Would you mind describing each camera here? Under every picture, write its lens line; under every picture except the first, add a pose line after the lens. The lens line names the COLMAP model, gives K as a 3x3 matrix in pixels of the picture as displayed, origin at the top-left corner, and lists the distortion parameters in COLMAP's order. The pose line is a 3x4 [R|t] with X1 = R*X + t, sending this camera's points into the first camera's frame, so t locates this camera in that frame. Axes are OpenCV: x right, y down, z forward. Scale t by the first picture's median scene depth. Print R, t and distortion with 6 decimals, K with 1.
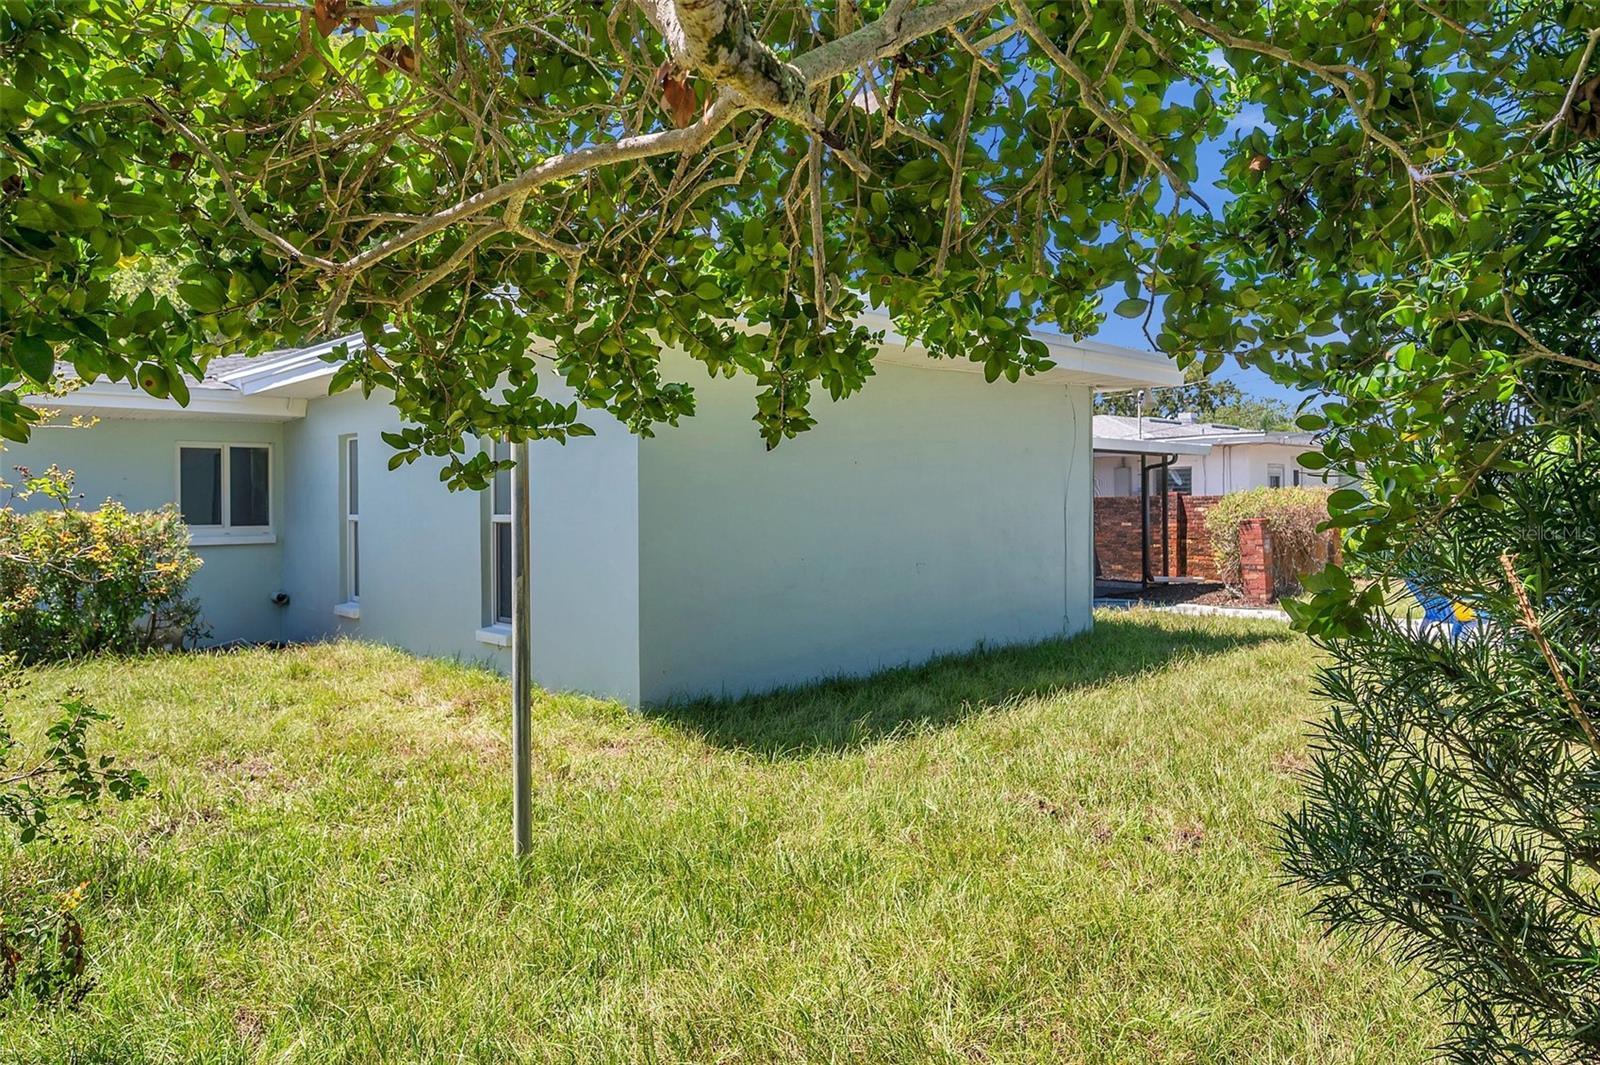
lens RADIAL K [[1133.4, 0, 800.0], [0, 1133.4, 532.5], [0, 0, 1]] dist [-0.000093, 0.000249]
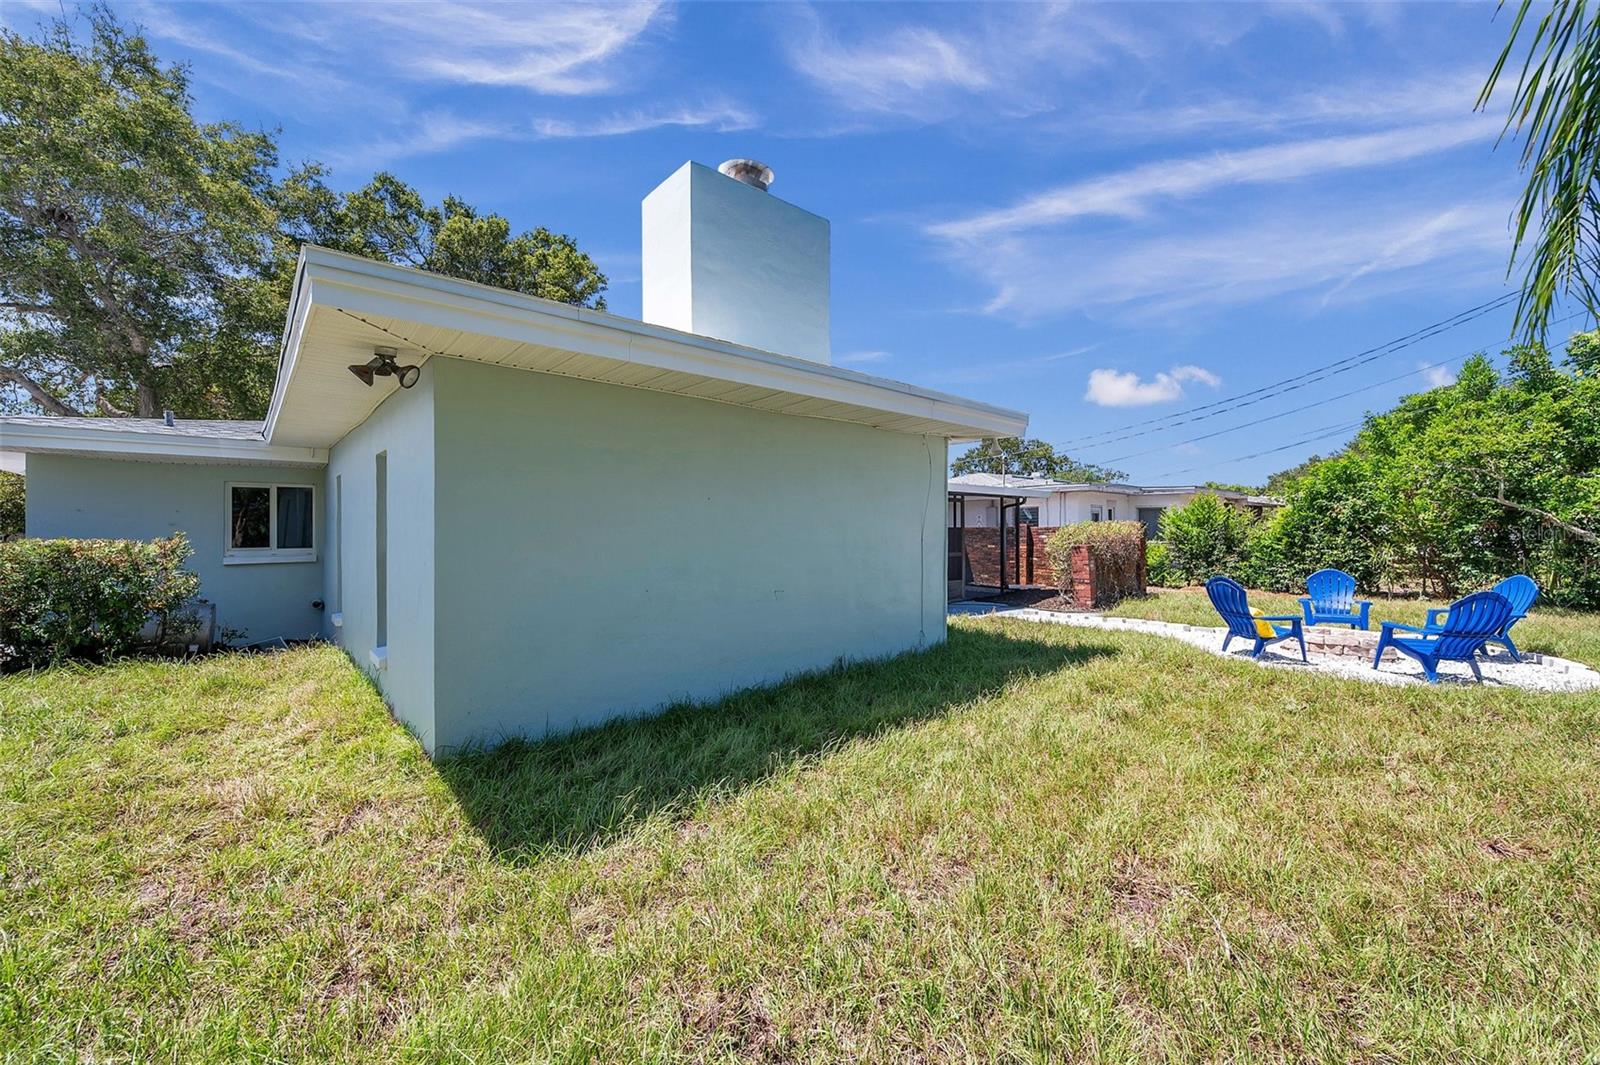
lens RADIAL K [[635.0, 0, 801.2], [0, 635.0, 541.2], [0, 0, 1]] dist [-0.002101, -0.000175]
pose [[0.999475, 0.006360, -0.031760, 0.088638], [-0.006463, 0.999974, -0.003122, -0.011533], [0.031739, 0.003326, 0.999491, 0.229990]]
